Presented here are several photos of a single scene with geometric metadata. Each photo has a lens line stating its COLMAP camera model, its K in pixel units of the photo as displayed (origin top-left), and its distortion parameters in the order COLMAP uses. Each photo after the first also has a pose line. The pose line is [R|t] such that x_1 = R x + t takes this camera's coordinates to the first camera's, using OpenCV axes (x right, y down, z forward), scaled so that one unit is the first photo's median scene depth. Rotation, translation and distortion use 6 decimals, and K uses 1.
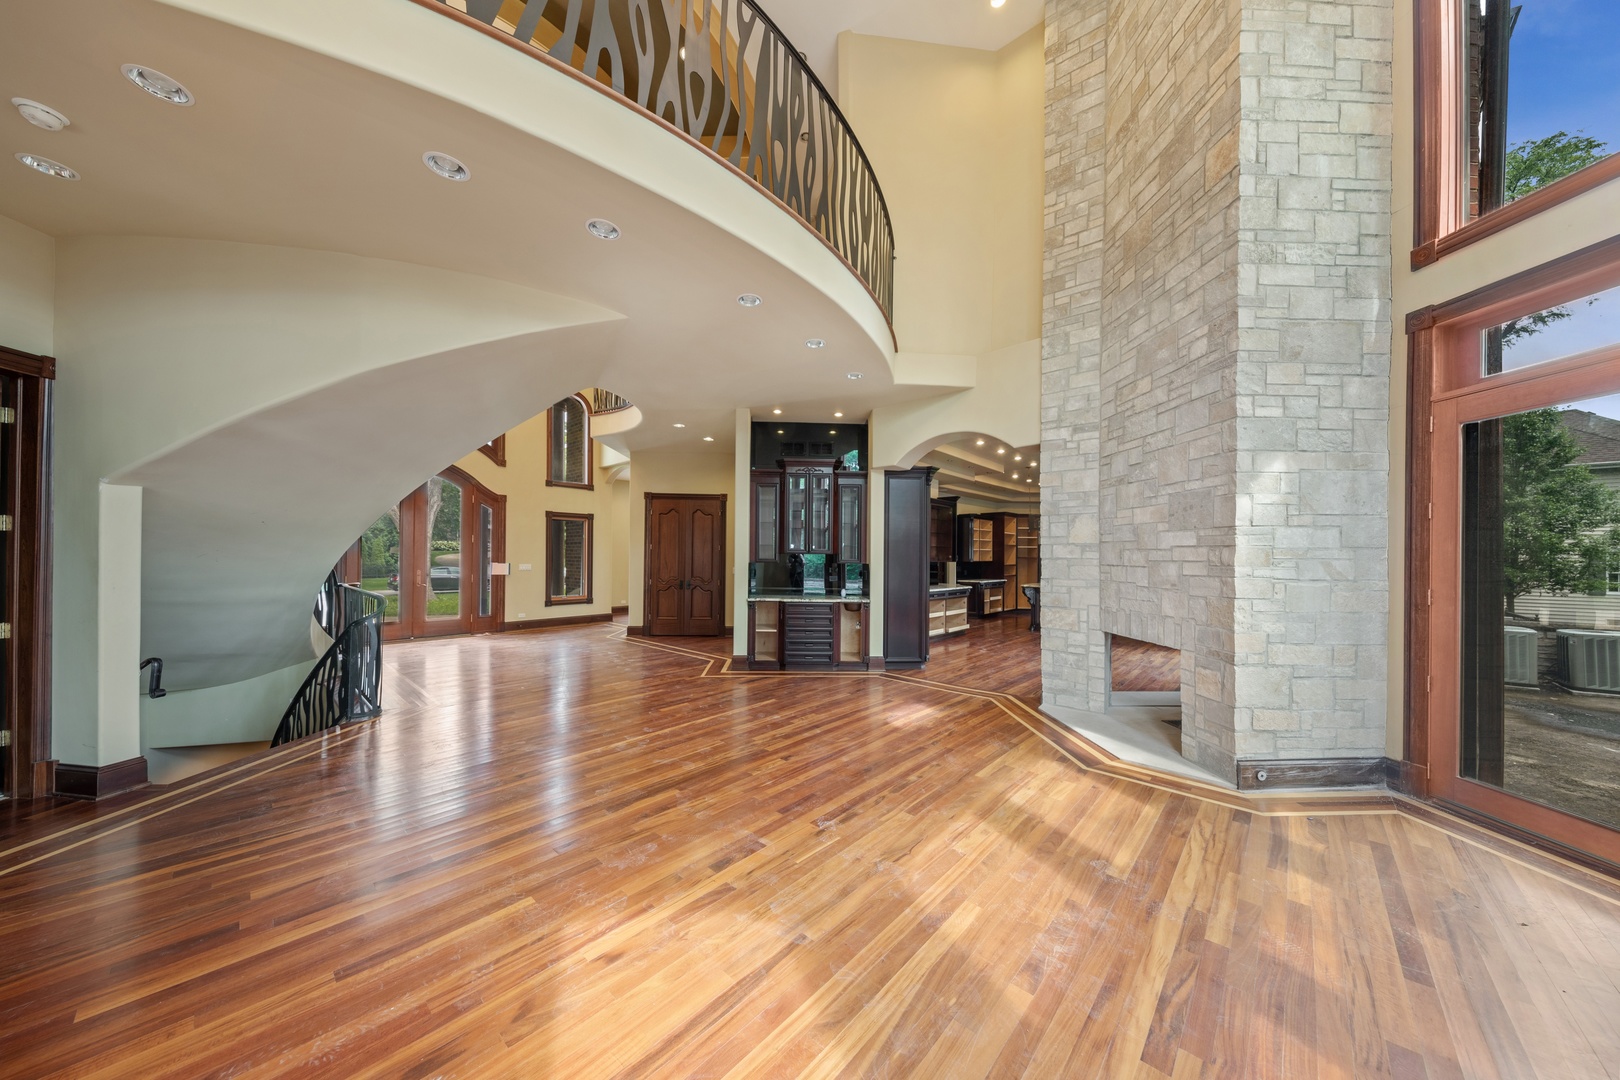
lens RADIAL K [[512.8, 0, 822.6], [0, 512.8, 552.5], [0, 0, 1]] dist [0.000974, 0.000014]
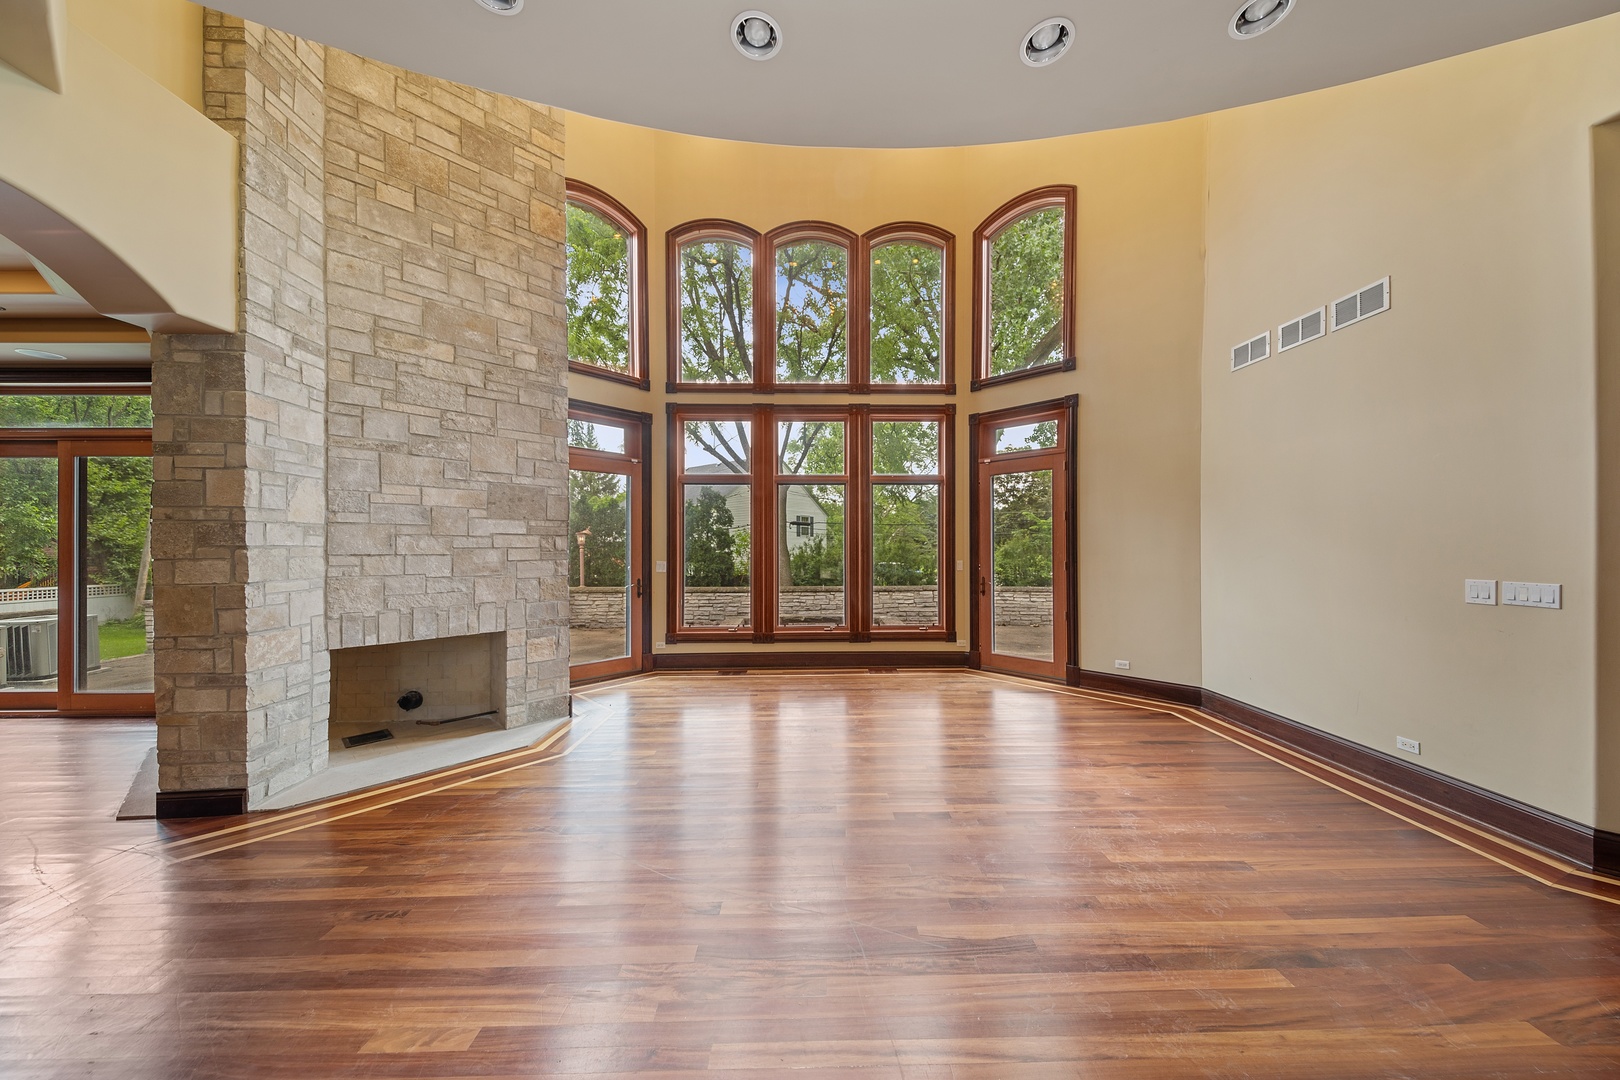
lens RADIAL K [[512.8, 0, 822.6], [0, 512.8, 552.5], [0, 0, 1]] dist [0.000974, 0.000014]
pose [[-0.688334, -0.010006, 0.725325, -0.447163], [-0.004552, 0.999945, 0.009476, 0.011280], [-0.725380, 0.003221, -0.688341, 1.054153]]
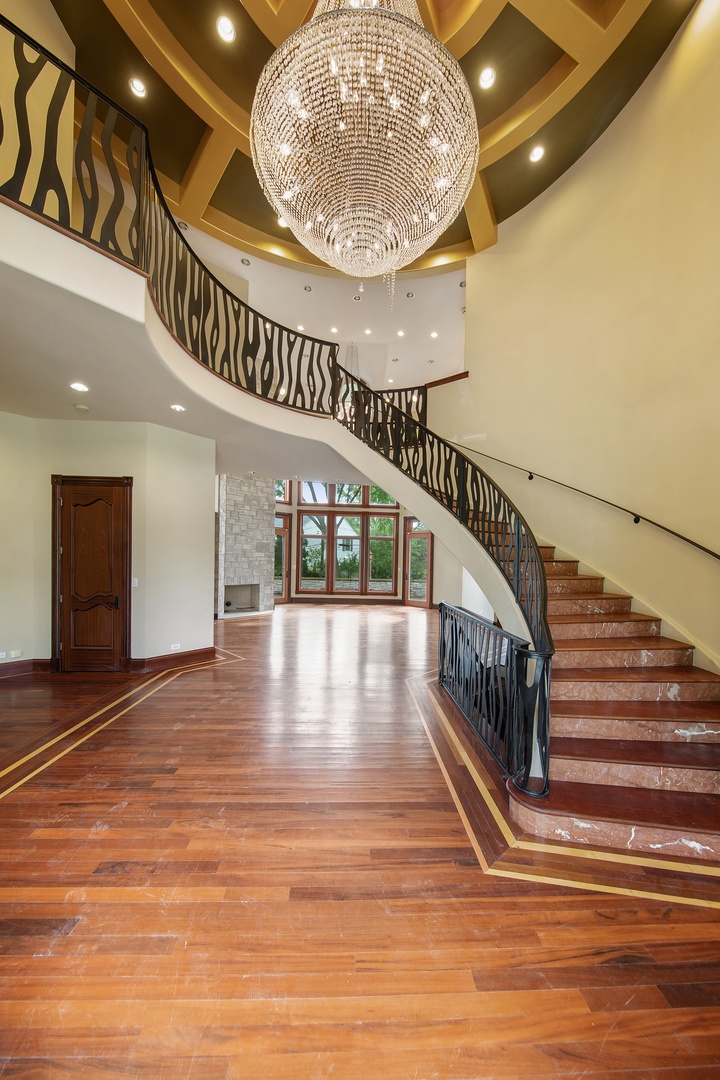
lens RADIAL K [[341.9, 0, 366.3], [0, 341.9, 563.2], [0, 0, 1]] dist [0.000974, 0.000014]
pose [[-0.701484, -0.034069, 0.711870, -1.397001], [-0.031113, 0.999368, 0.017169, -0.026768], [-0.712005, -0.010104, -0.702101, 1.863821]]
